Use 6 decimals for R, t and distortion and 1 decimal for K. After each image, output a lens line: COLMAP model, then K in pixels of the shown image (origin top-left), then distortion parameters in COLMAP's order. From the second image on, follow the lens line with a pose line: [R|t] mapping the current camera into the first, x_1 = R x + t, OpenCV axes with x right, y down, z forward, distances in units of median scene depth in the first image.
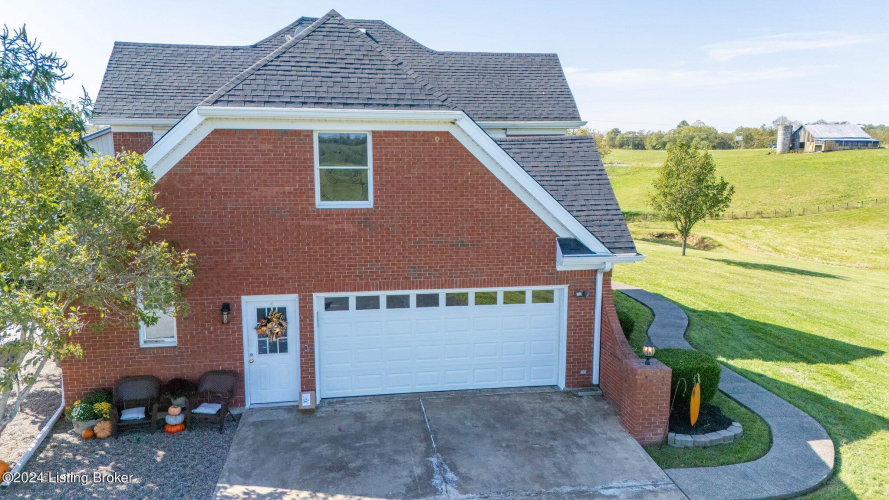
lens RADIAL K [[614.8, 0, 444.5], [0, 614.8, 250.0], [0, 0, 1]] dist [0.005531, -0.037982]
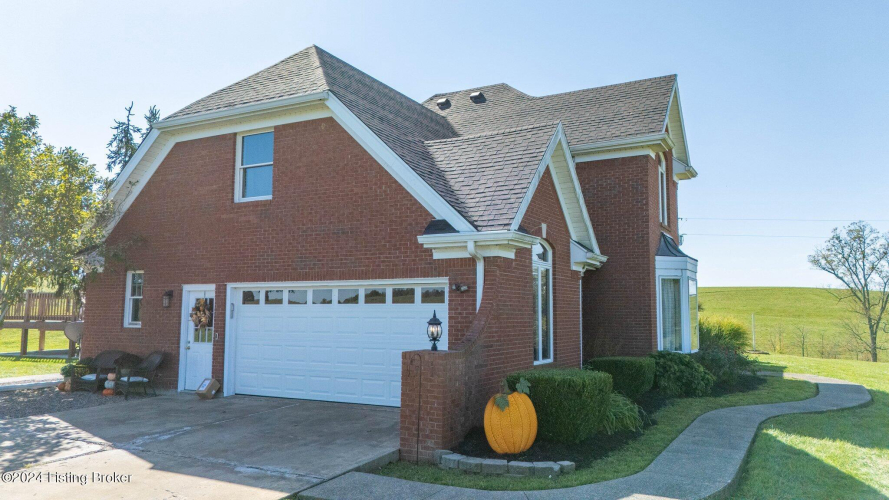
lens RADIAL K [[614.8, 0, 444.5], [0, 614.8, 250.0], [0, 0, 1]] dist [0.005531, -0.037982]
pose [[0.824721, -0.039521, -0.564157, 0.682686], [-0.076356, 0.980640, -0.180319, 0.174233], [0.560362, 0.191789, 0.805737, 0.348345]]
